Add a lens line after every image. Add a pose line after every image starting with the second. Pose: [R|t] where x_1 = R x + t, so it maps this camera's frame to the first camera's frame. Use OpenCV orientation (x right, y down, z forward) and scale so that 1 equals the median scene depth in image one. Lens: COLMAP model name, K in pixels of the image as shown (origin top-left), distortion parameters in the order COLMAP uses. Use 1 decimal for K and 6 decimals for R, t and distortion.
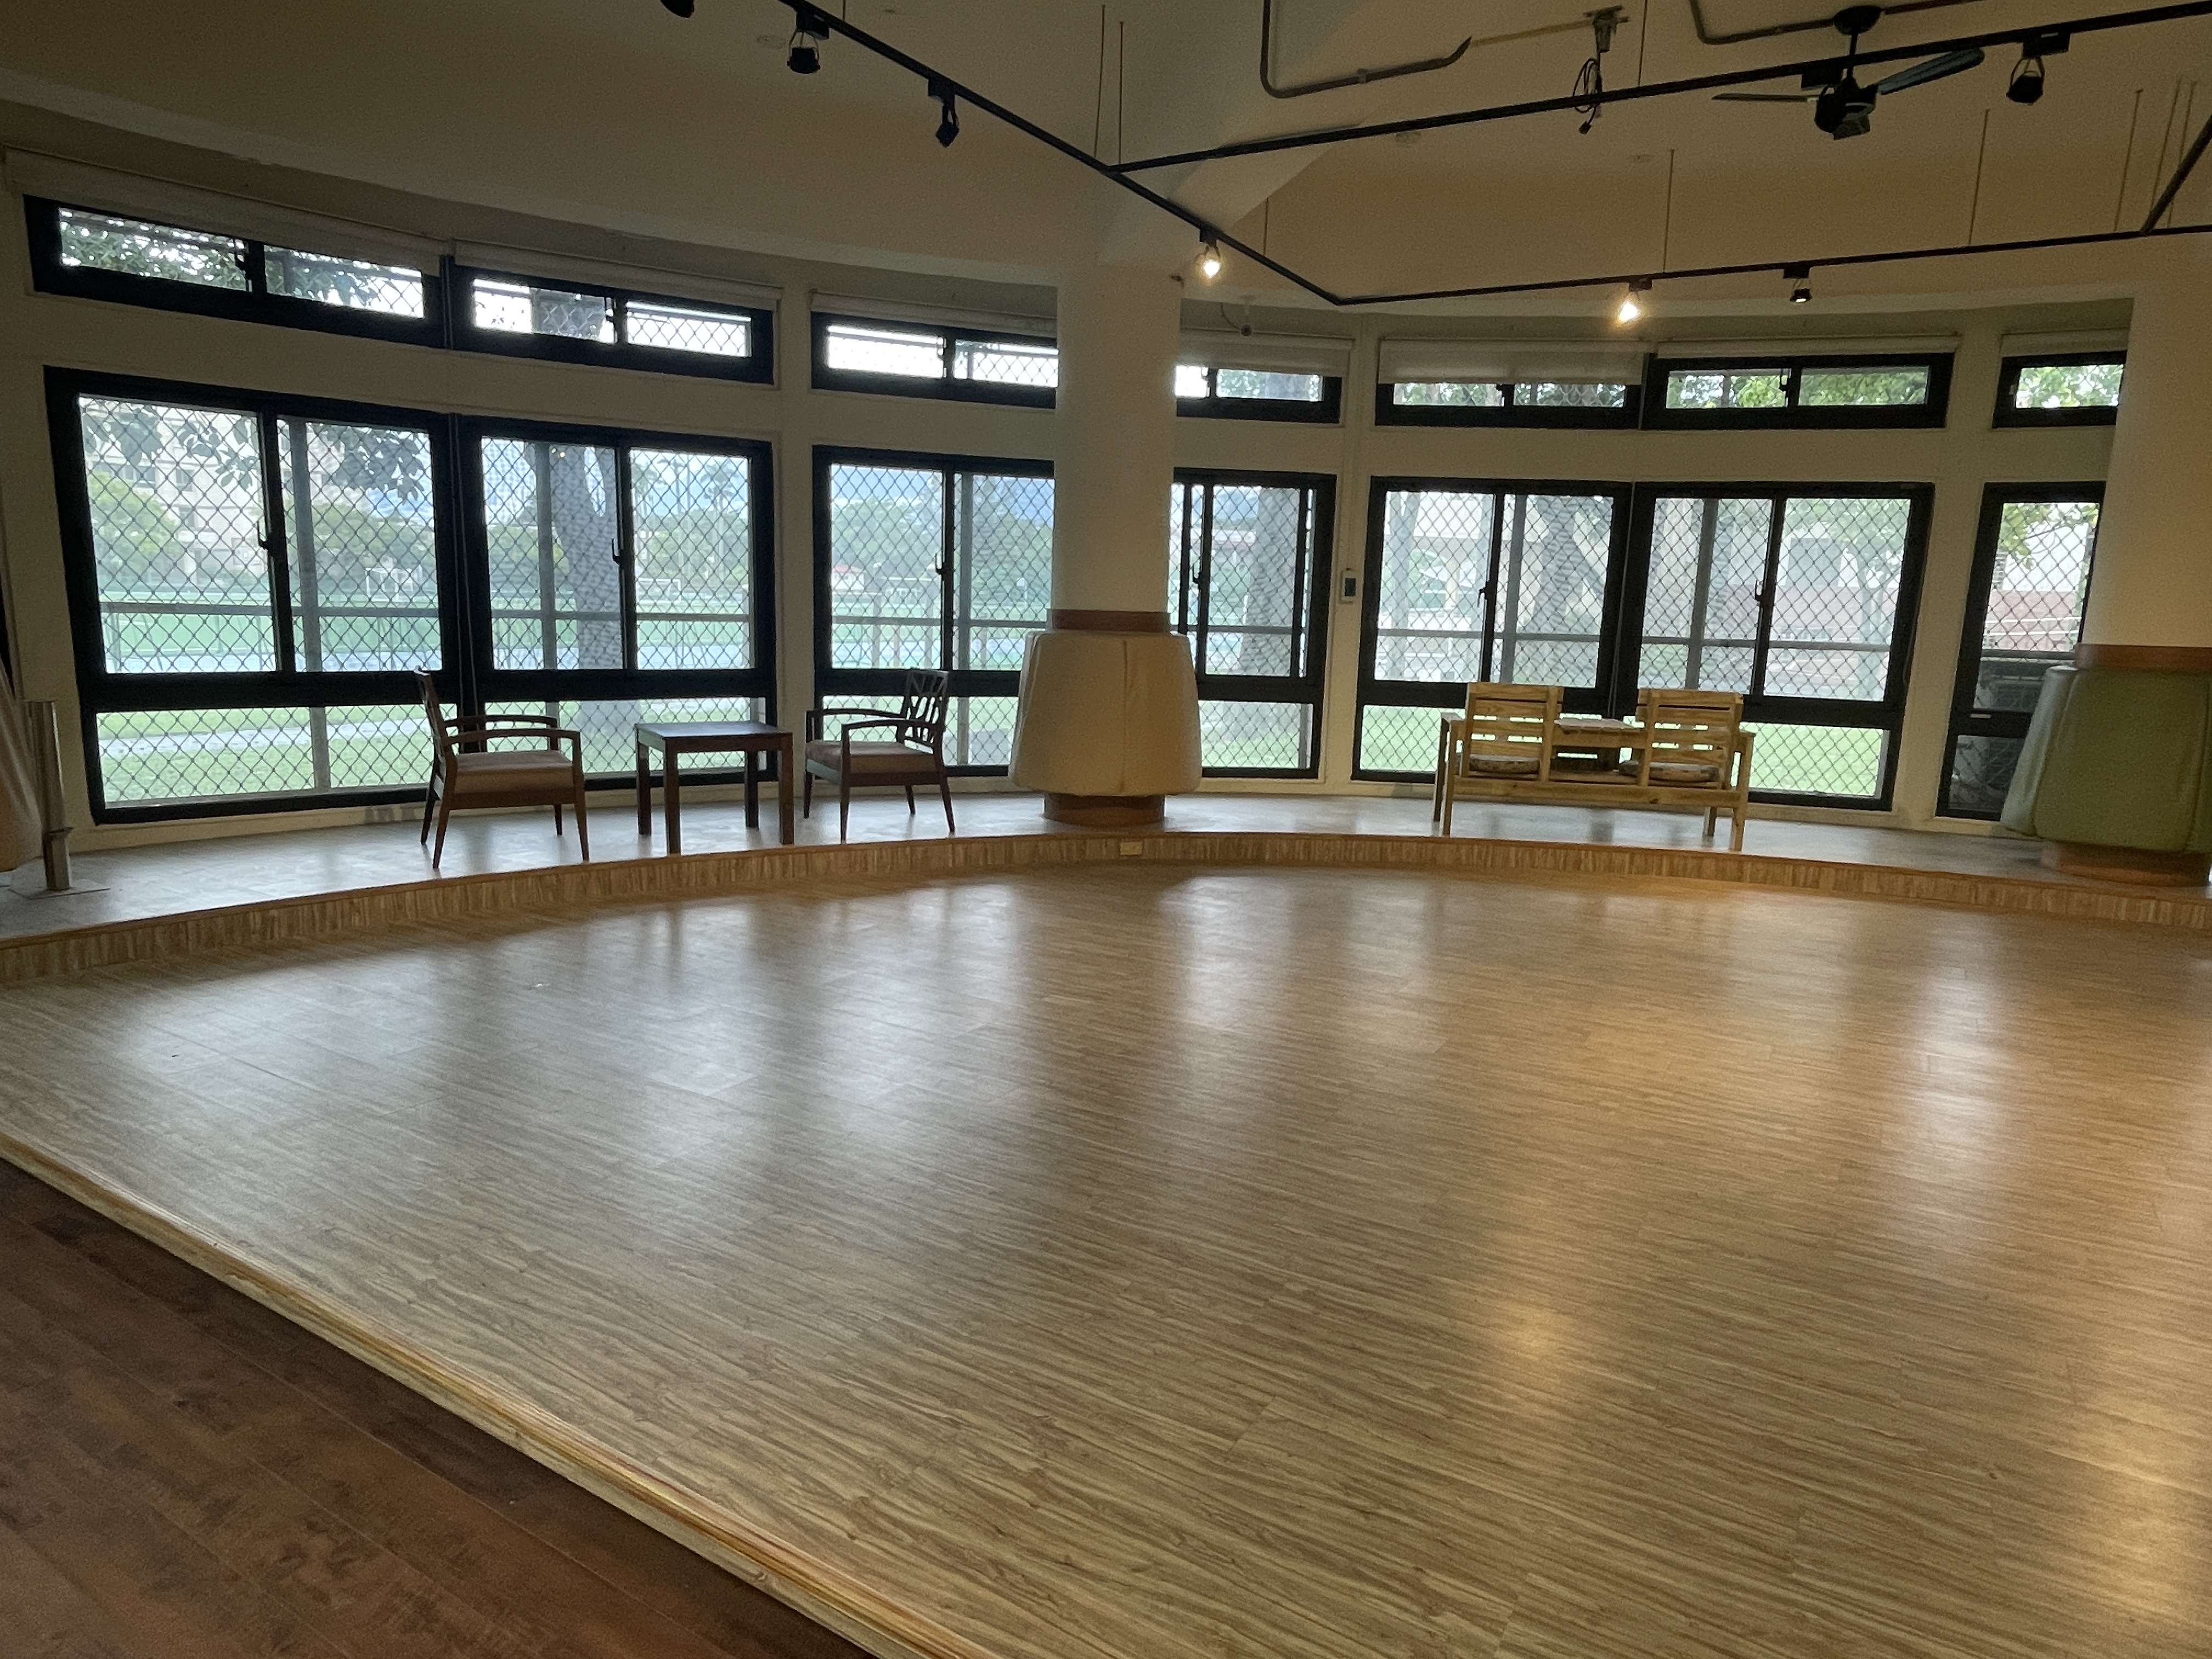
lens RADIAL K [[1306.4, 0, 1088.9], [0, 1306.4, 839.7], [0, 0, 1]] dist [-0.028067, 0.000608]
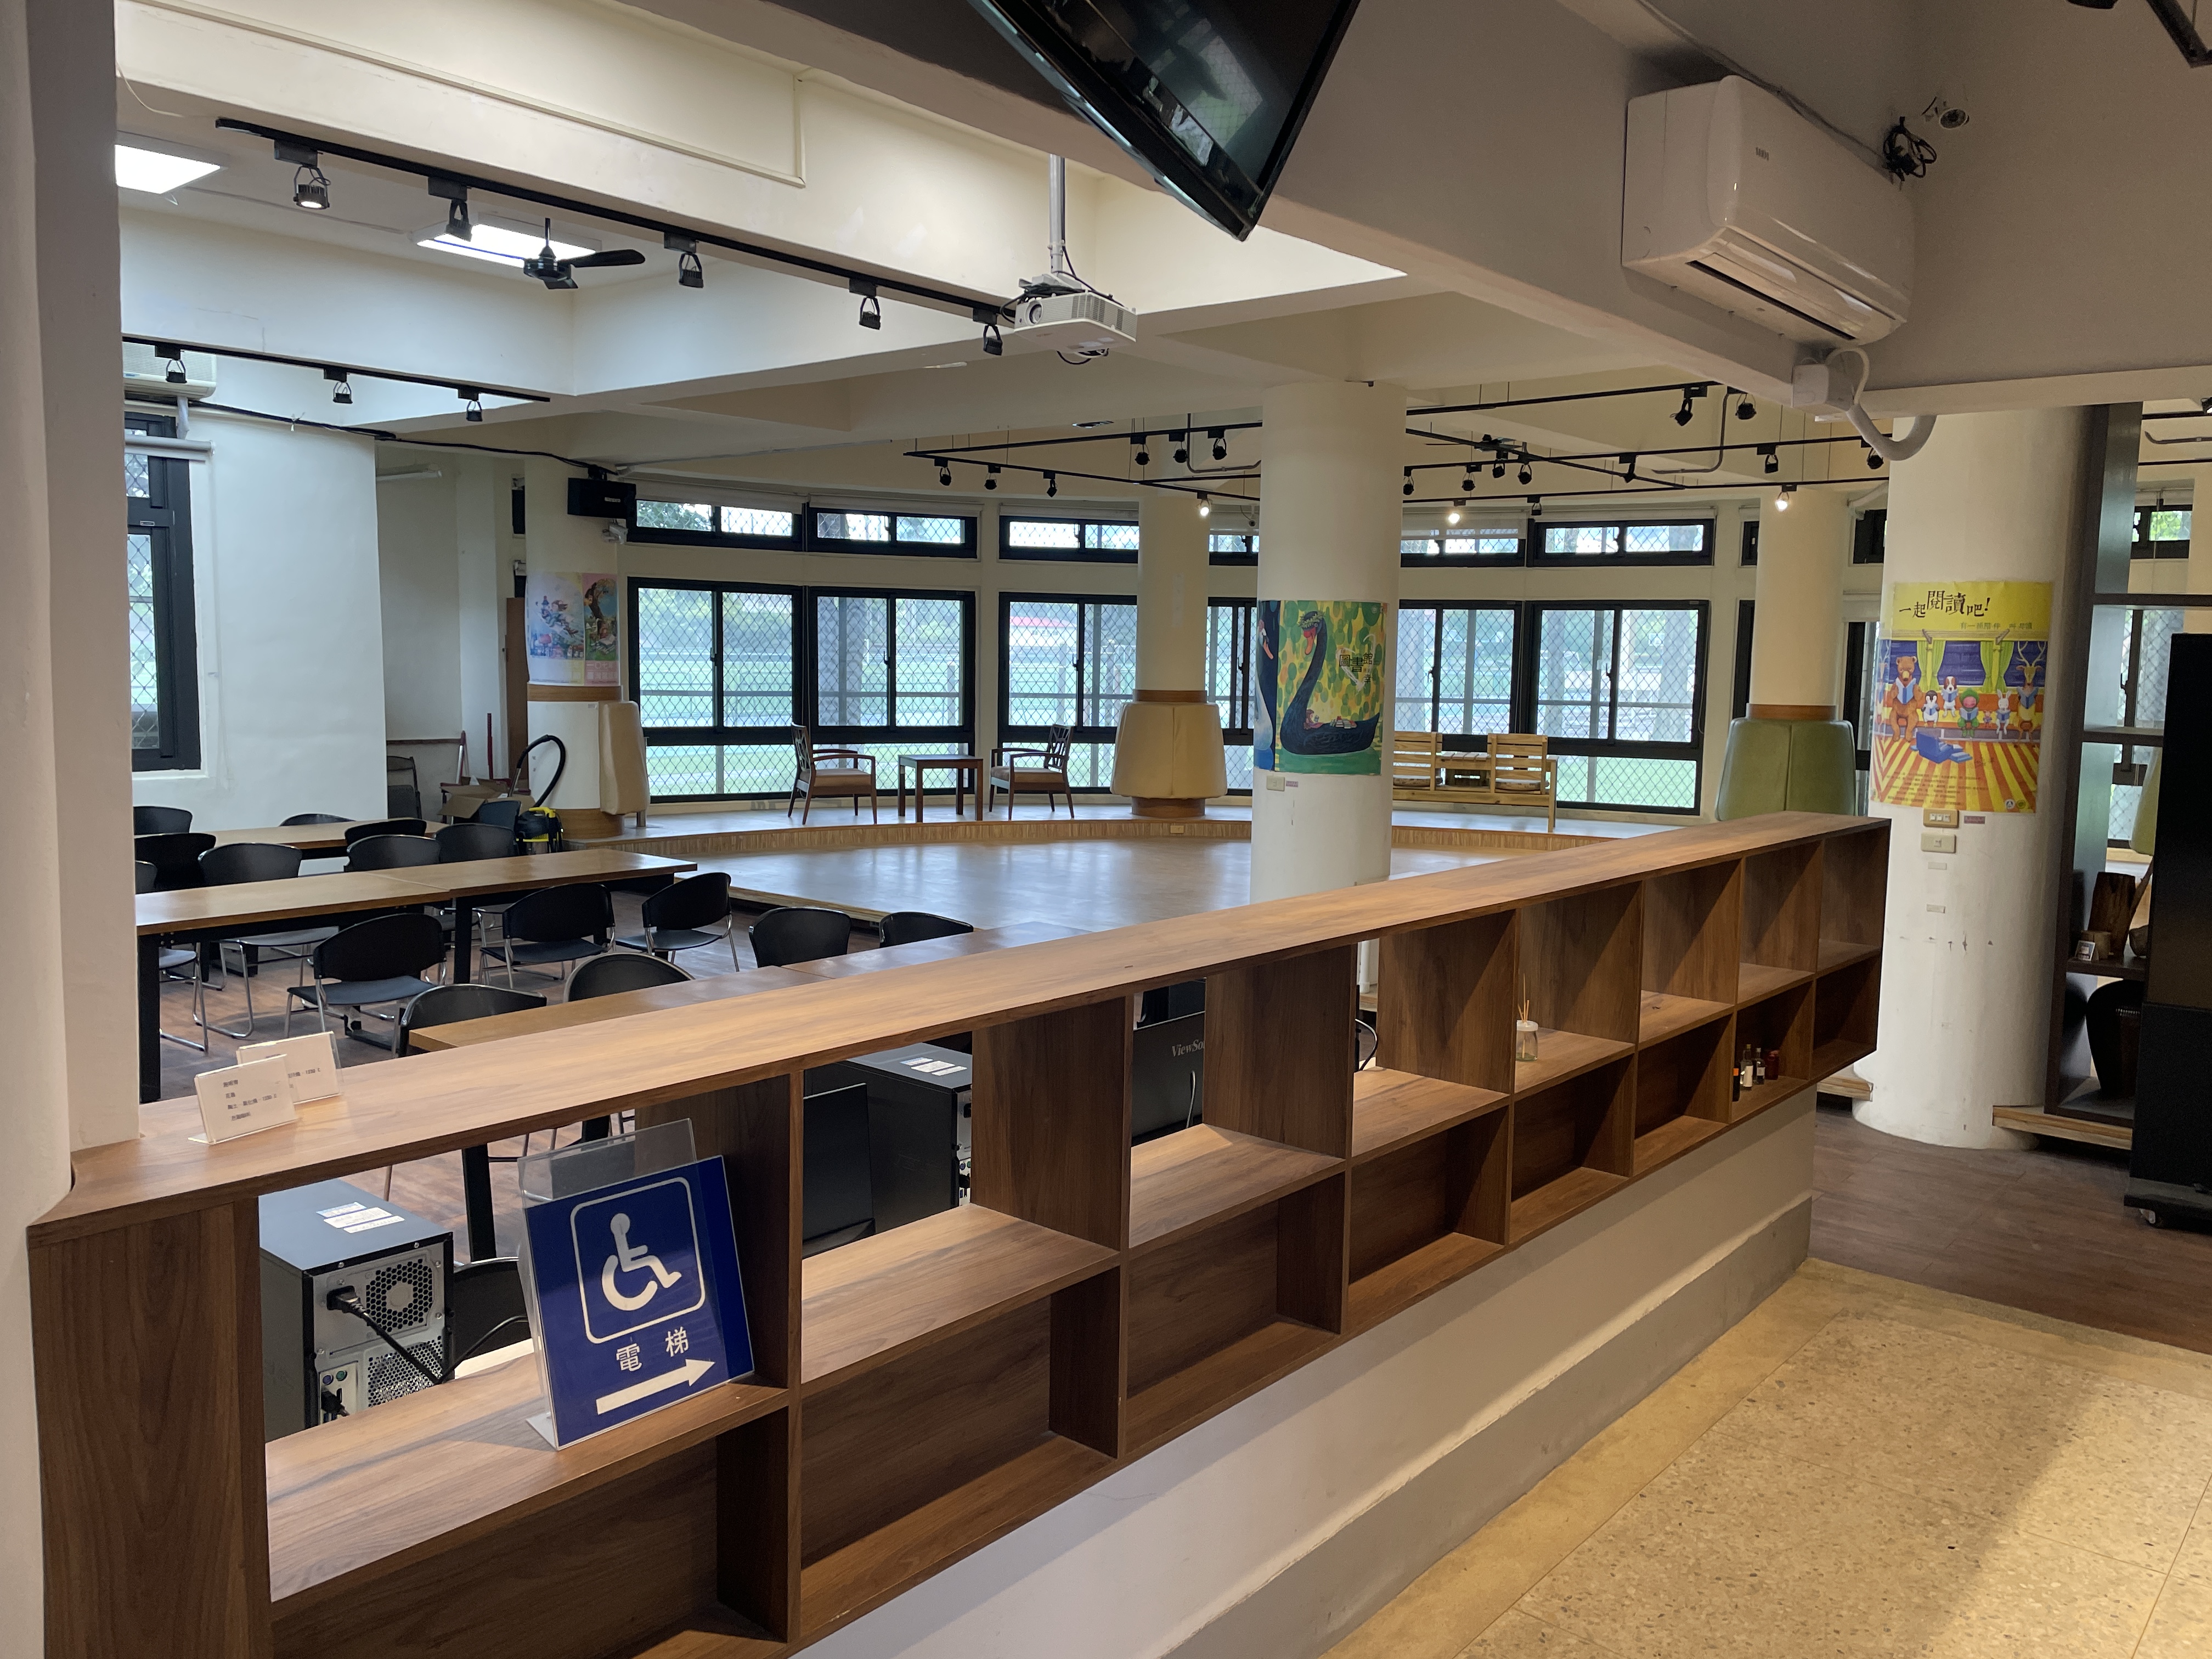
lens RADIAL K [[1692.3, 0, 1112.1], [0, 1692.3, 825.4], [0, 0, 1]] dist [0.054441, -0.090946]
pose [[0.987866, 0.004271, -0.155247, 0.283814], [-0.016313, 0.996946, -0.076373, 0.167371], [0.154447, 0.077979, 0.984919, -1.154520]]
